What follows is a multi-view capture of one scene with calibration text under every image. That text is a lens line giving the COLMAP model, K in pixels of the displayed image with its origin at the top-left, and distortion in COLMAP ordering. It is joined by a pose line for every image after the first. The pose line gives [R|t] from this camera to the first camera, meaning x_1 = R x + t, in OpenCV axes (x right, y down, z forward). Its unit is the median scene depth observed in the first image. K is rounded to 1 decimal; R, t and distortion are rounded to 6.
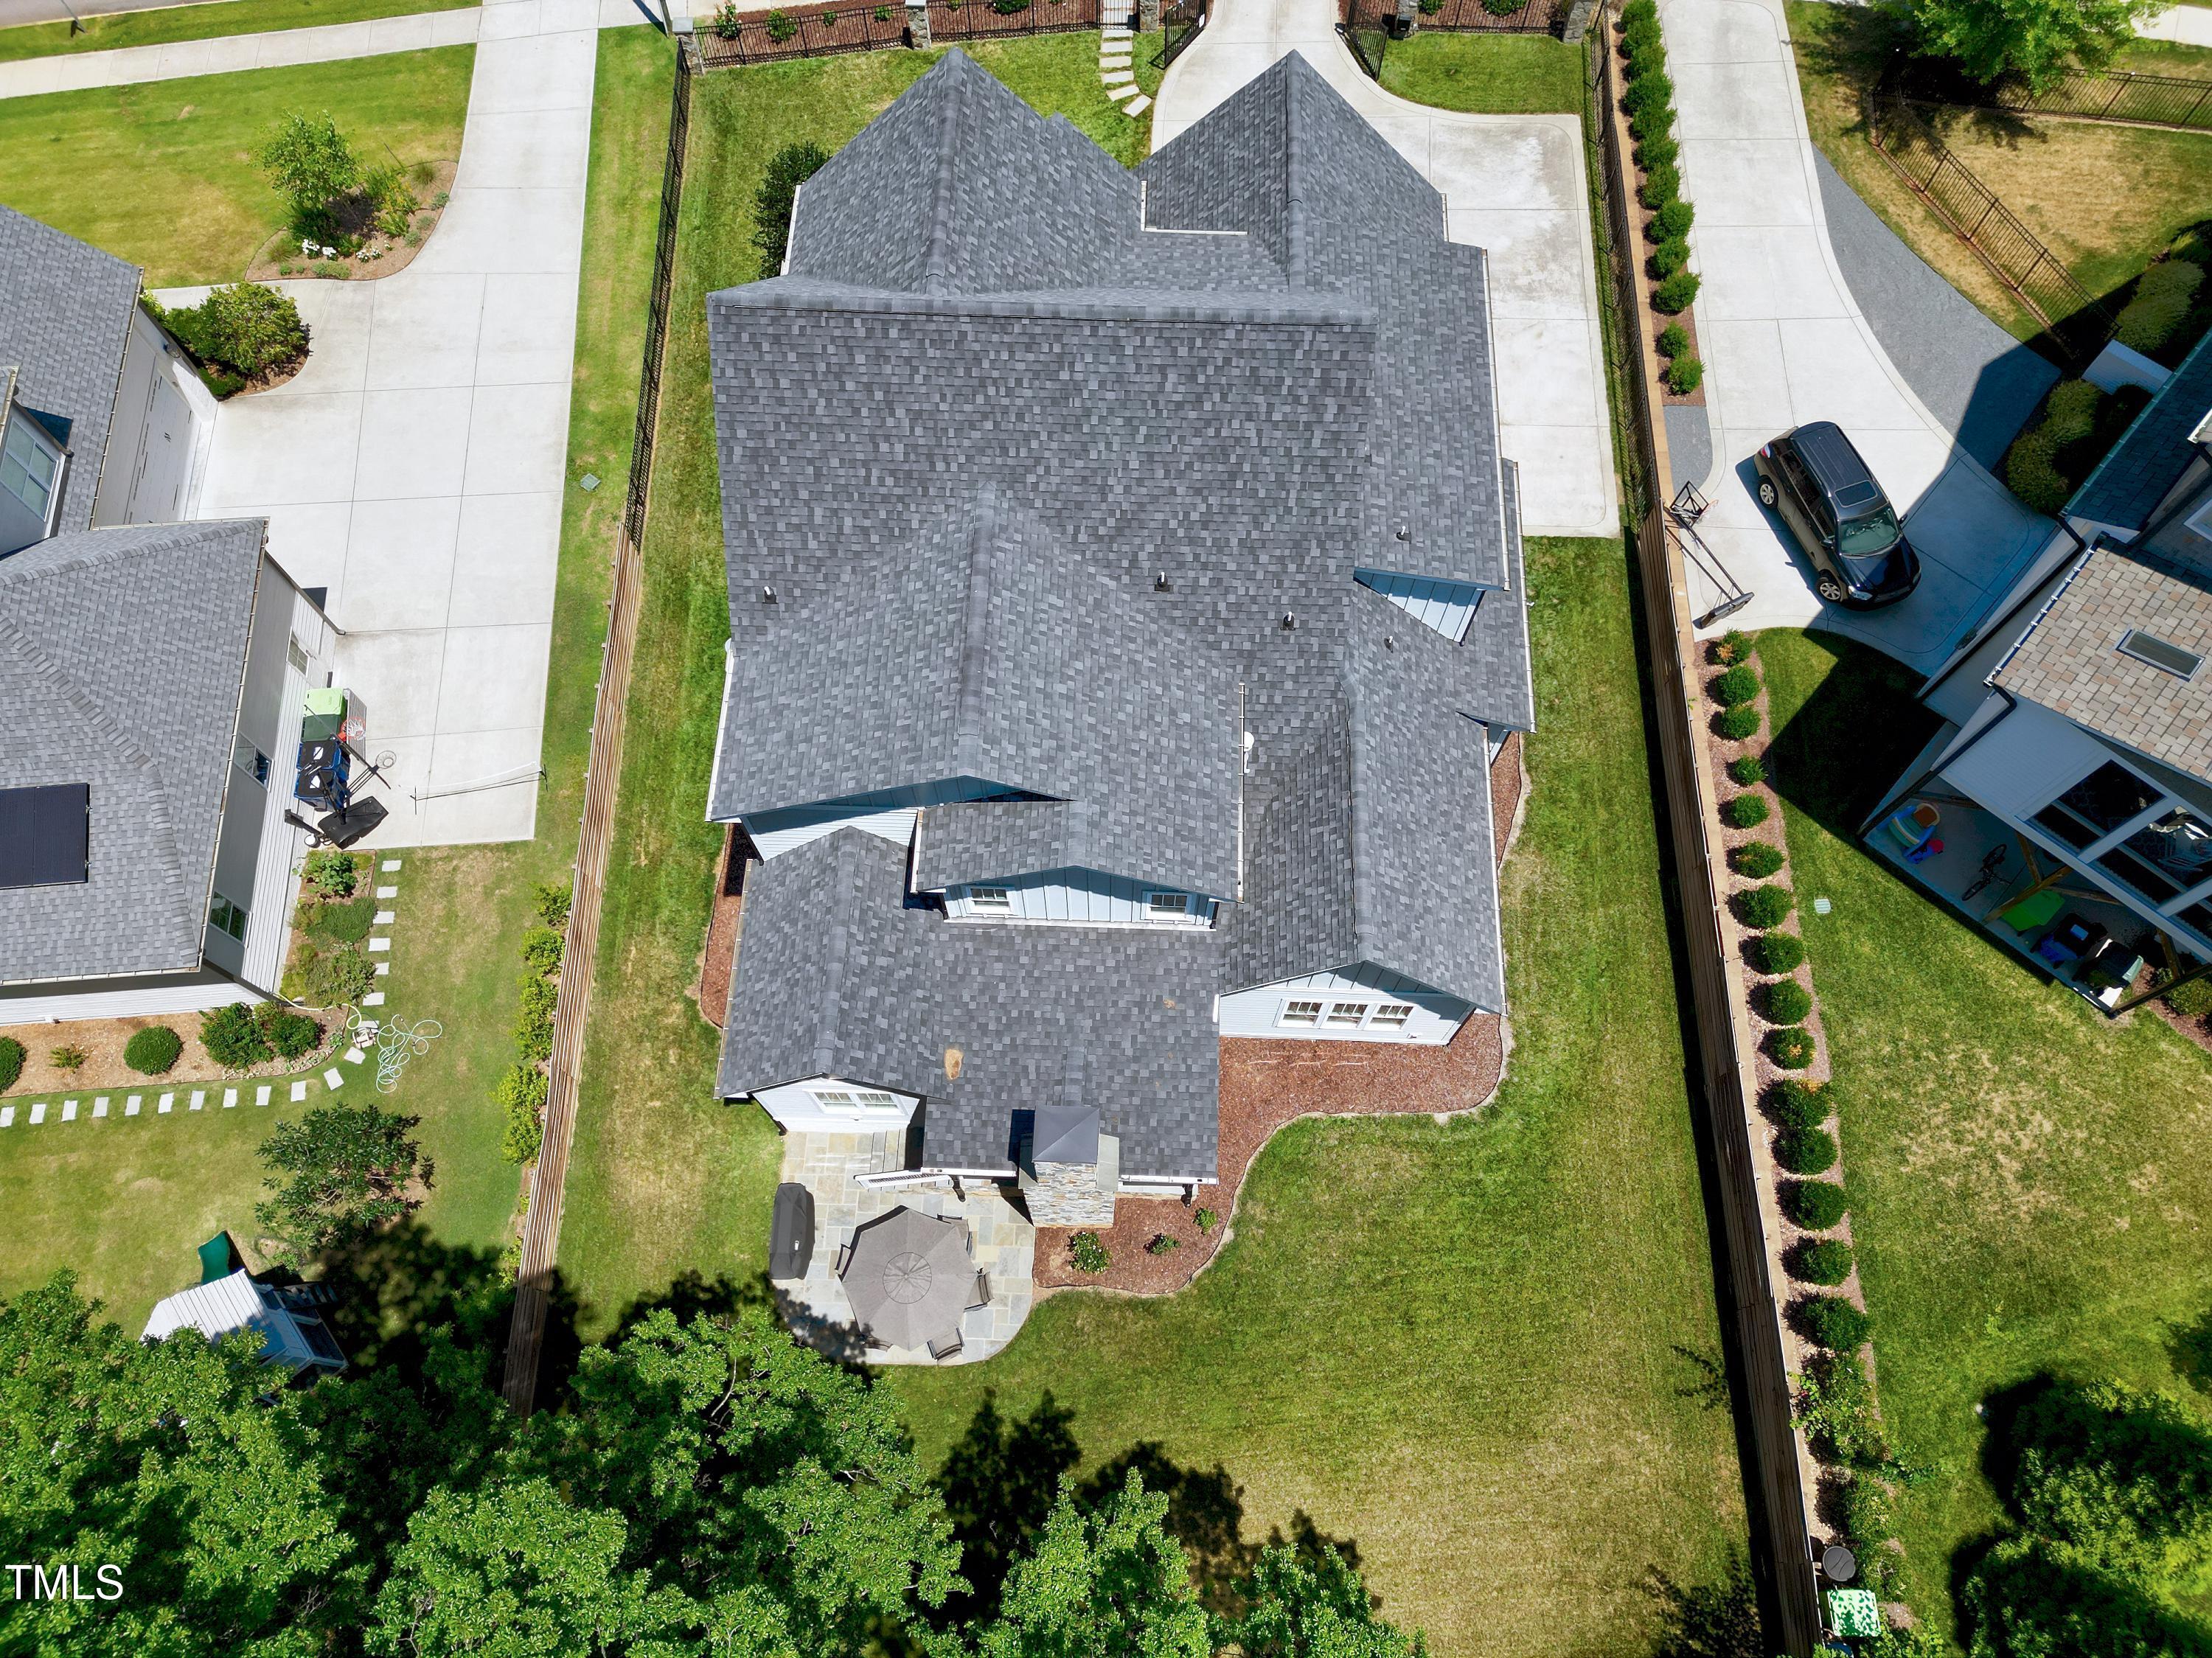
lens RADIAL K [[1520.0, 0, 1104.5], [0, 1520.0, 835.9], [0, 0, 1]] dist [0.120207, -0.117860]
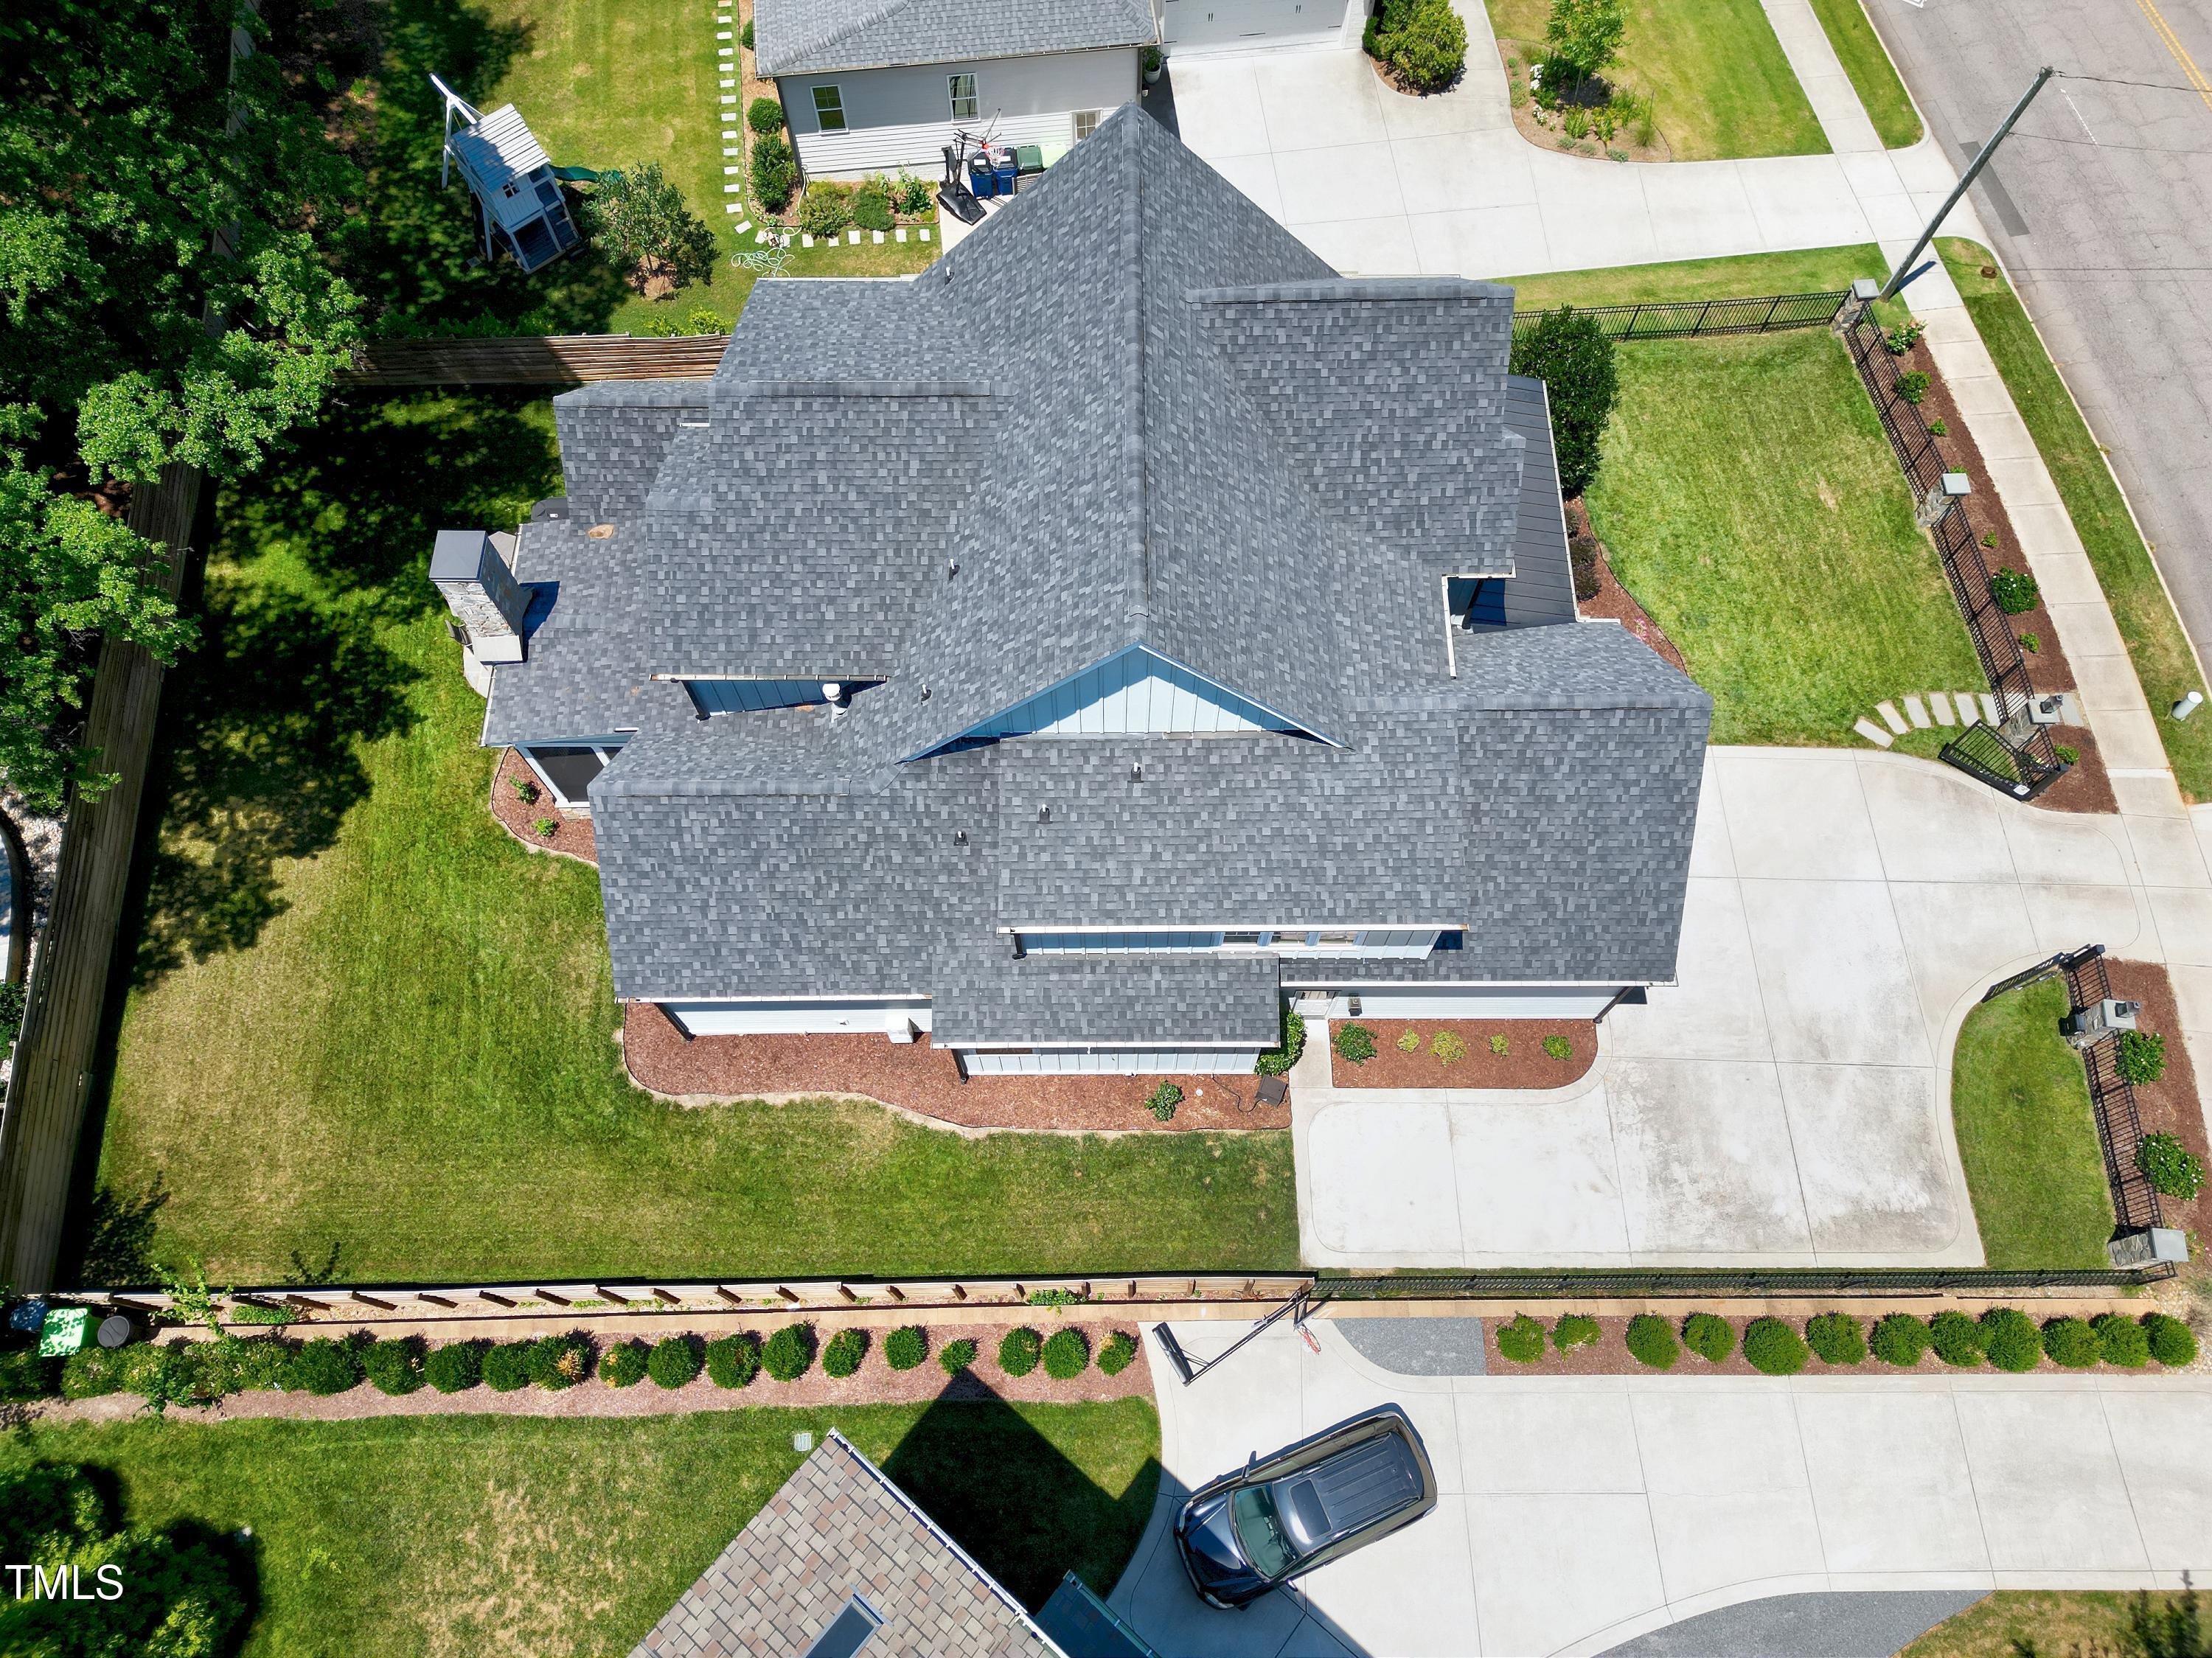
lens RADIAL K [[1520.0, 0, 1104.5], [0, 1520.0, 835.9], [0, 0, 1]] dist [0.120207, -0.117860]
pose [[0.039794, 0.916928, -0.397063, 0.487017], [-0.922005, 0.186858, 0.339102, -0.457496], [0.385127, 0.352600, 0.852849, 0.190964]]
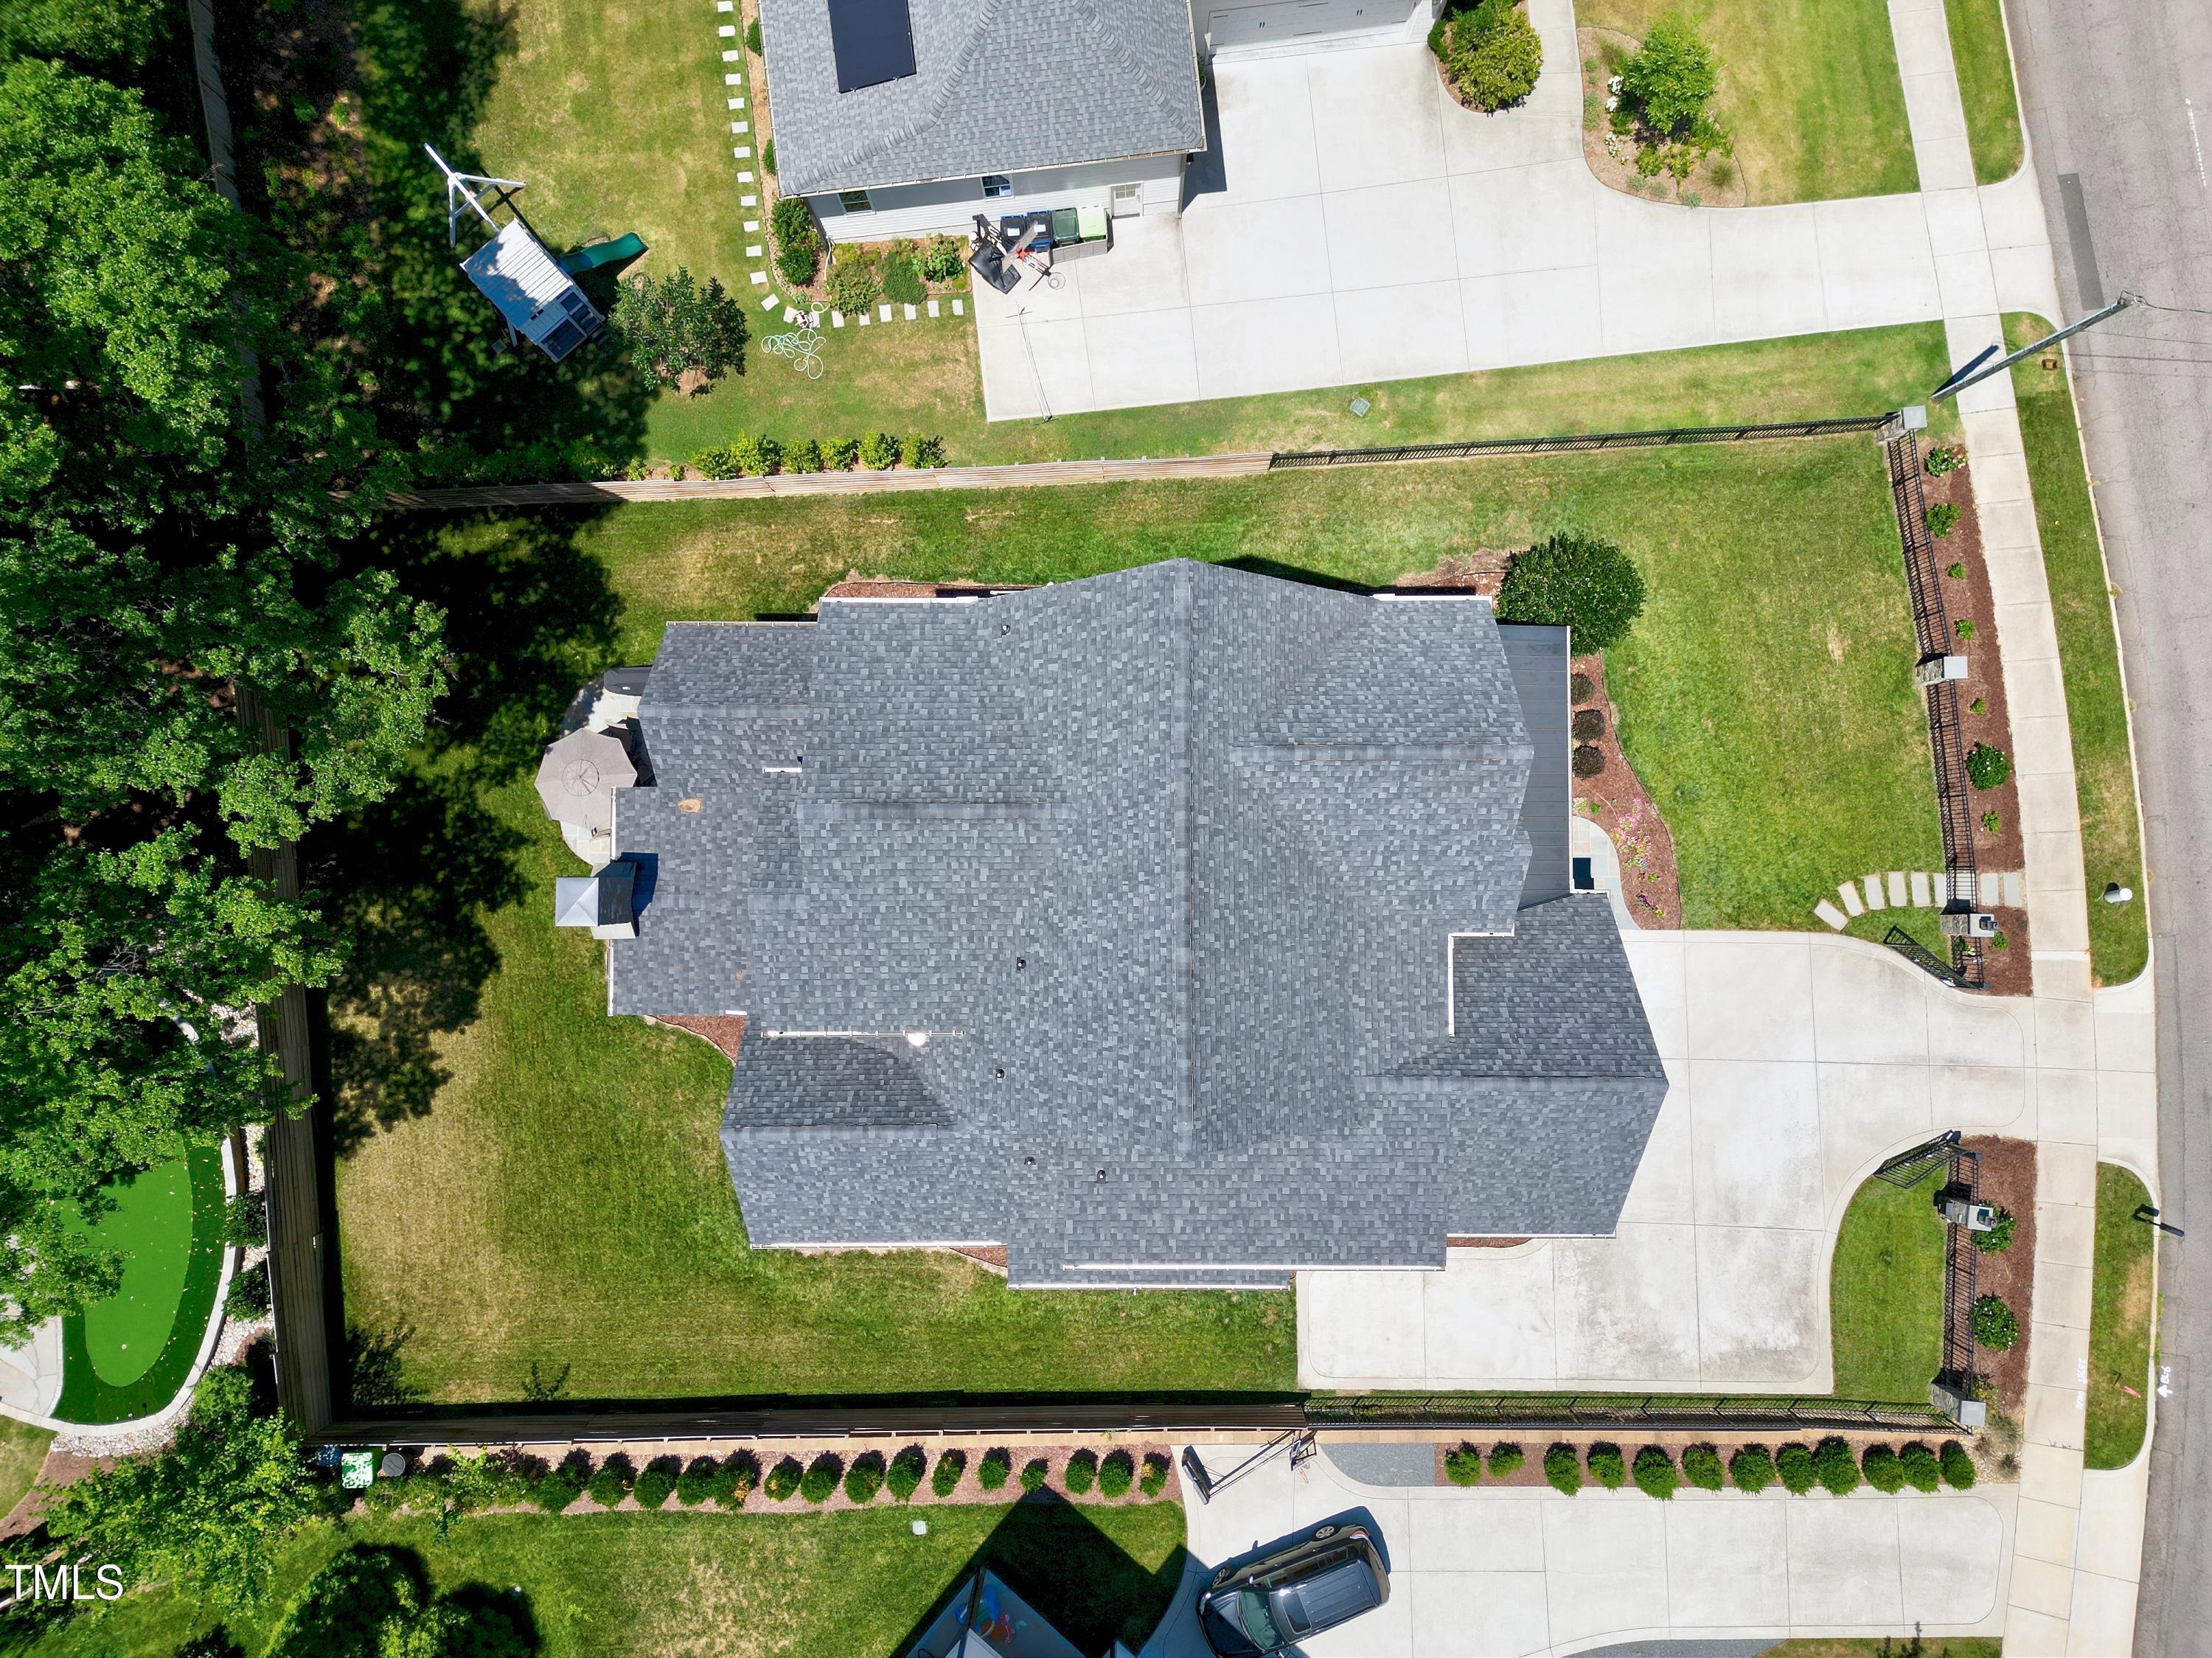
lens RADIAL K [[1528.5, 0, 1105.3], [0, 1528.5, 831.3], [0, 0, 1]] dist [0.118785, -0.120927]
pose [[0.038130, 0.998675, -0.034558, -0.016431], [-0.920859, 0.048546, 0.386861, -0.547287], [0.388026, 0.017072, 0.921490, -0.039511]]
